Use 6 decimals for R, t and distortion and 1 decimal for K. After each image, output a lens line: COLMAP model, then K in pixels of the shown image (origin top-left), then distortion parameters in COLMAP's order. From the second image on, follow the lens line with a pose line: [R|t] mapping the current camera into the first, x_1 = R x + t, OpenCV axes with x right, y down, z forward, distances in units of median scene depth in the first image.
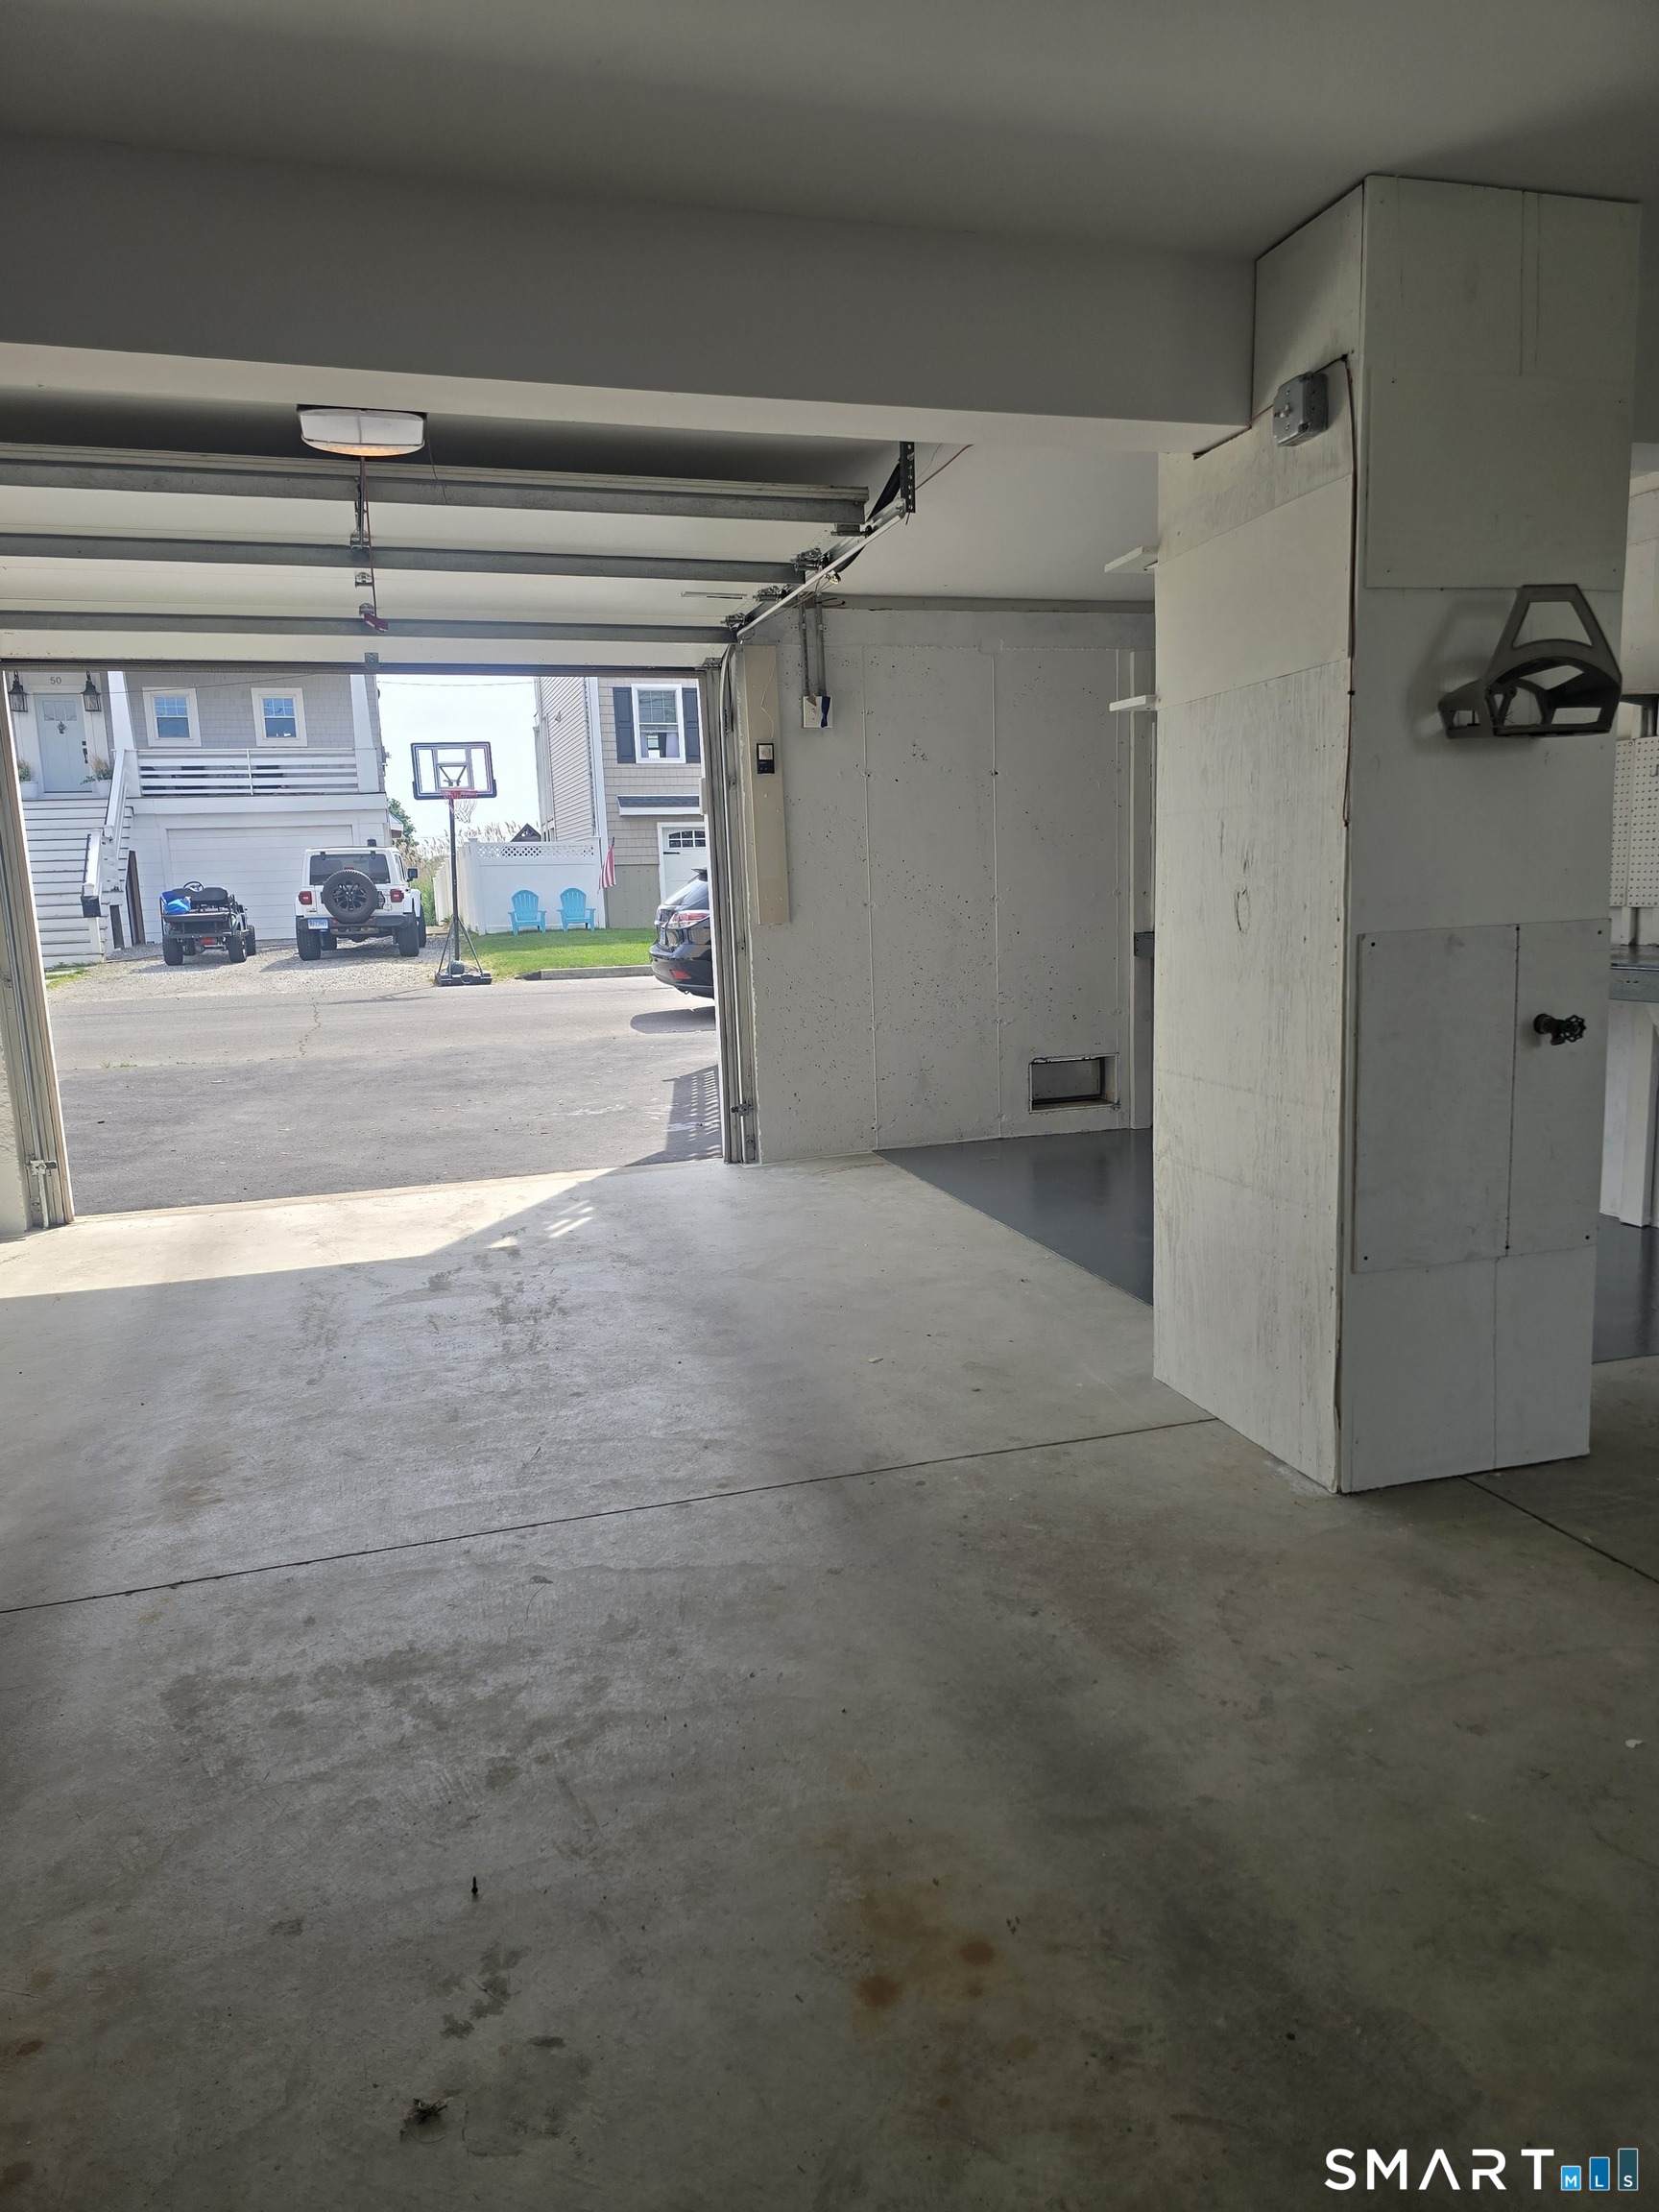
lens RADIAL K [[1469.2, 0, 848.4], [0, 1469.2, 1100.9], [0, 0, 1]] dist [0.063306, -0.055743]
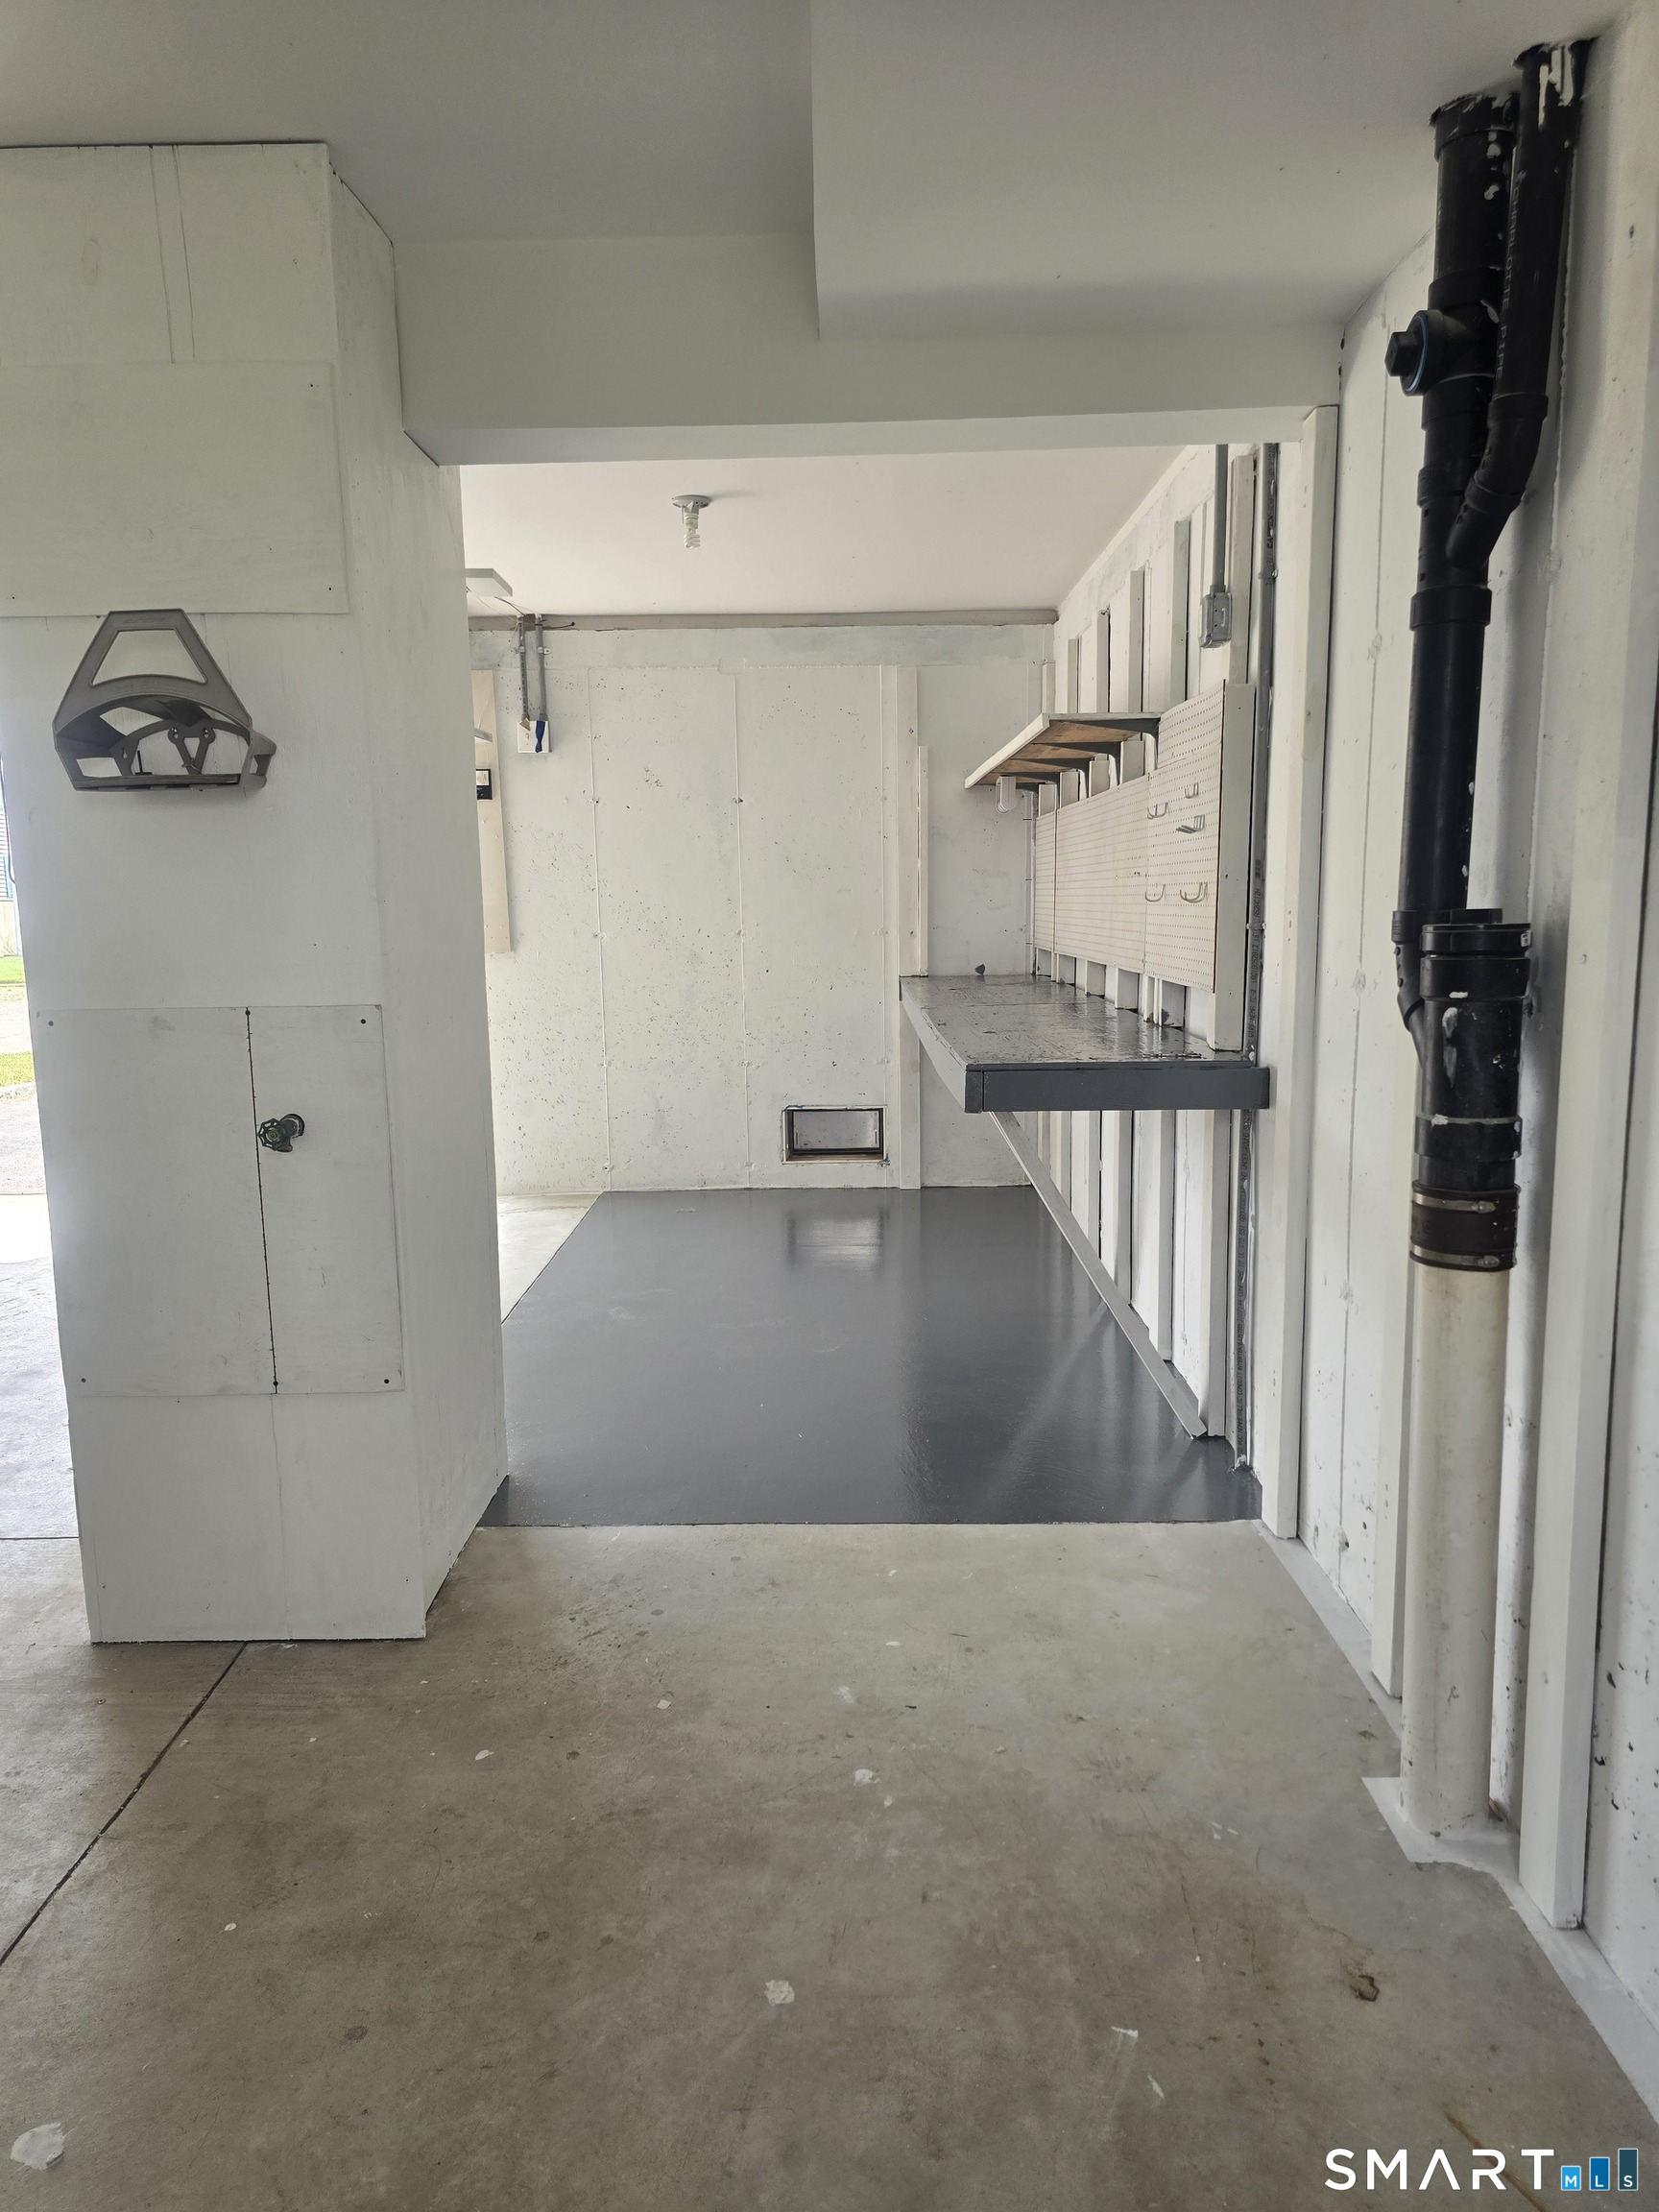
lens RADIAL K [[1469.2, 0, 837.6], [0, 1469.2, 1109.7], [0, 0, 1]] dist [0.063306, -0.055743]
pose [[0.957514, 0.061238, -0.281811, 0.459132], [-0.061221, 0.998085, 0.008872, -0.040129], [0.281815, 0.008758, 0.959429, 0.126814]]
